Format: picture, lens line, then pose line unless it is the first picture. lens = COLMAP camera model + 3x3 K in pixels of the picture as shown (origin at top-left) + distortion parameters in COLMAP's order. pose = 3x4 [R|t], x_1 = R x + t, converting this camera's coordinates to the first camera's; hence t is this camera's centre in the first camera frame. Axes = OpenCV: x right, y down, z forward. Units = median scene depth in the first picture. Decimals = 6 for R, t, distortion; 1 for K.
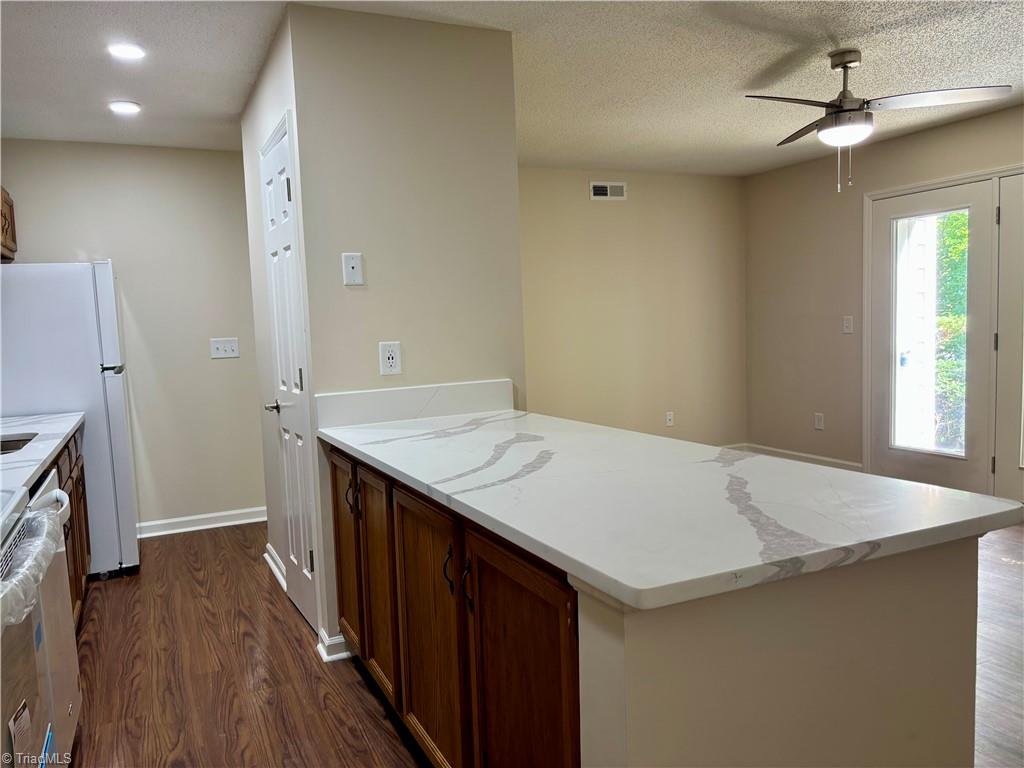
lens RADIAL K [[773.5, 0, 512.0], [0, 773.5, 384.0], [0, 0, 1]] dist [0.090213, -0.126000]
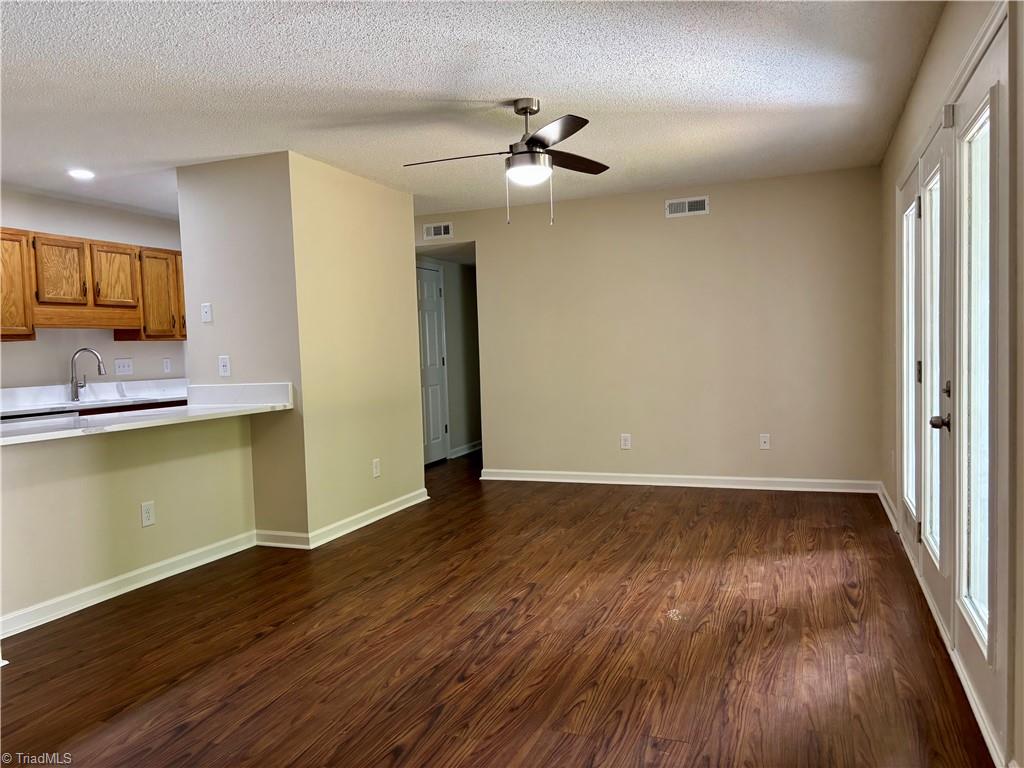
lens RADIAL K [[773.5, 0, 512.0], [0, 773.5, 384.0], [0, 0, 1]] dist [0.090213, -0.126000]
pose [[0.681678, 0.051068, -0.729867, 1.463298], [-0.051039, 0.998450, 0.022192, -0.062434], [0.729869, 0.022124, 0.683228, 0.312507]]
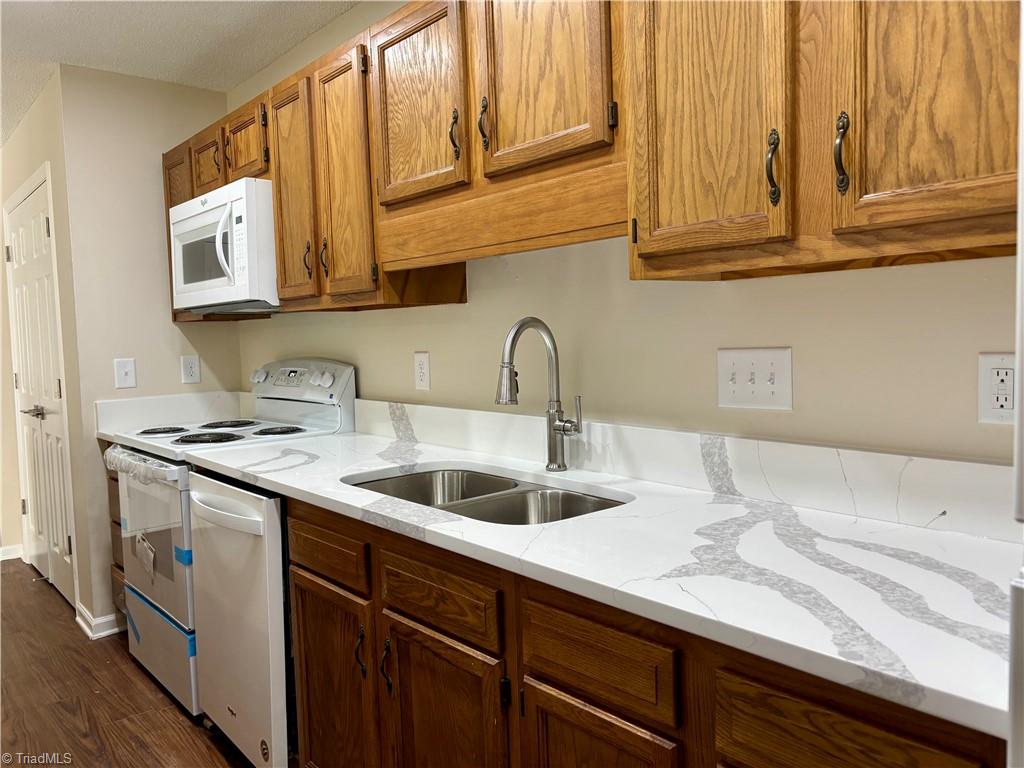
lens RADIAL K [[773.5, 0, 512.0], [0, 773.5, 384.0], [0, 0, 1]] dist [0.090213, -0.126000]
pose [[-0.967099, 0.079306, -0.241722, -0.522694], [0.044294, 0.988147, 0.146983, -0.092758], [0.250514, 0.131441, -0.959149, 1.476156]]
